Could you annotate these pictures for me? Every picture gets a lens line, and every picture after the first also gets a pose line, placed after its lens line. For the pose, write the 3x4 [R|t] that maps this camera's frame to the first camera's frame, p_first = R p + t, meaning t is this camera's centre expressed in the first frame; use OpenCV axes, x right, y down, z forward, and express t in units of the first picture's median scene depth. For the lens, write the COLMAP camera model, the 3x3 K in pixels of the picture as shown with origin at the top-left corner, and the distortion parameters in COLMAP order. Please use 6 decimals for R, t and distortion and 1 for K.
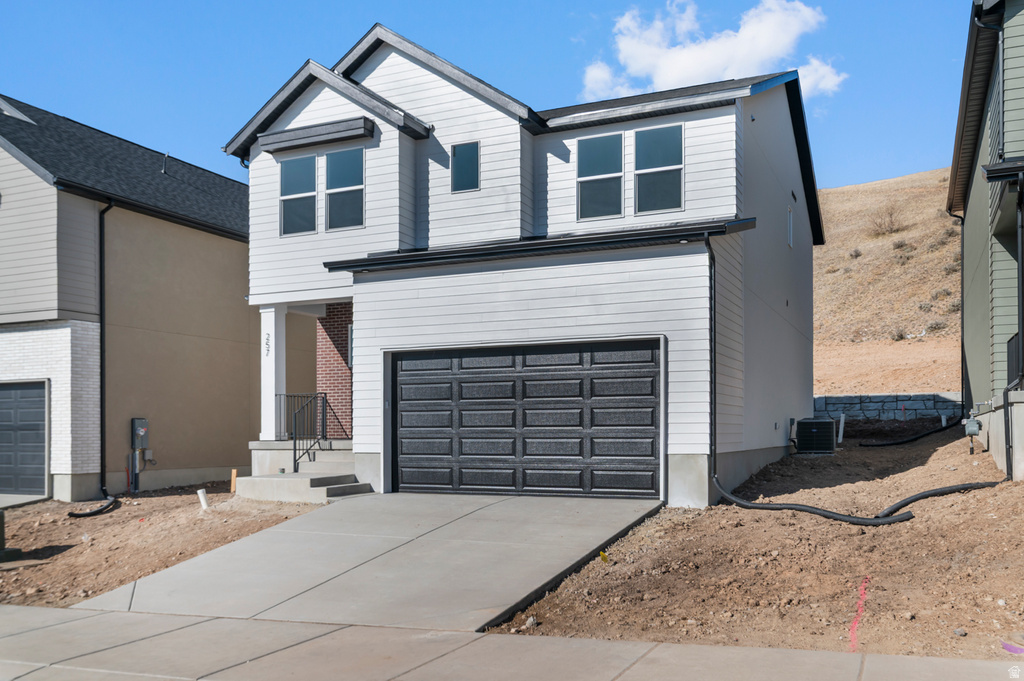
lens RADIAL K [[878.1, 0, 512.0], [0, 878.1, 340.5], [0, 0, 1]] dist [0.004542, 0.002026]
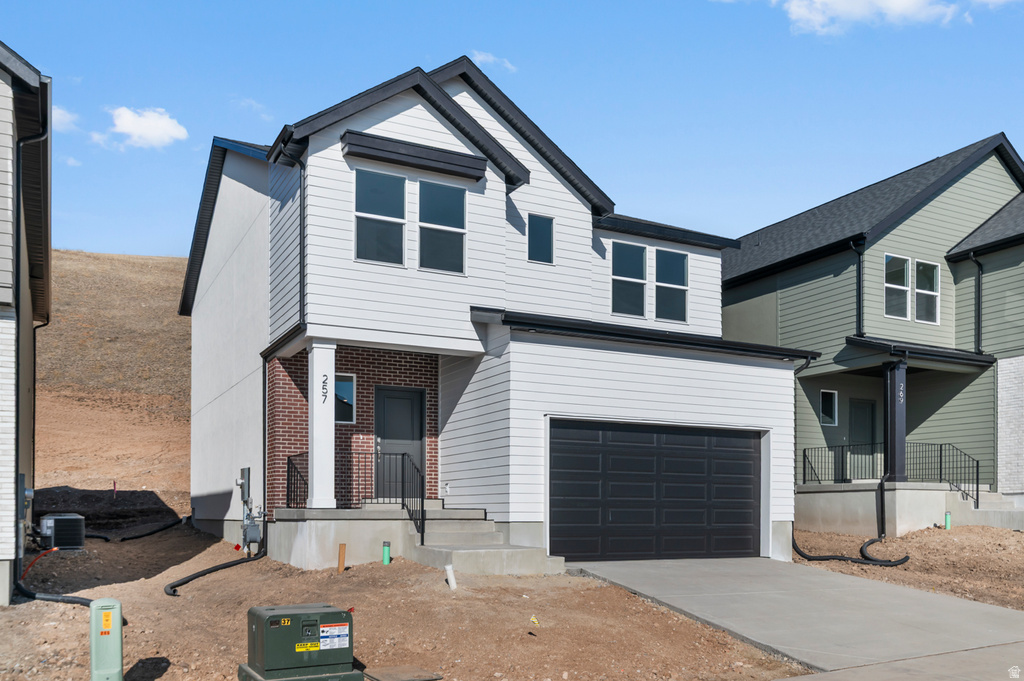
lens RADIAL K [[903.9, 0, 512.8], [0, 903.9, 424.6], [0, 0, 1]] dist [-0.004391, -0.001505]
pose [[0.619429, 0.088028, 0.780102, -0.866329], [-0.084782, 0.995383, -0.045000, 0.063406], [-0.780461, -0.038264, 0.624032, 0.375550]]
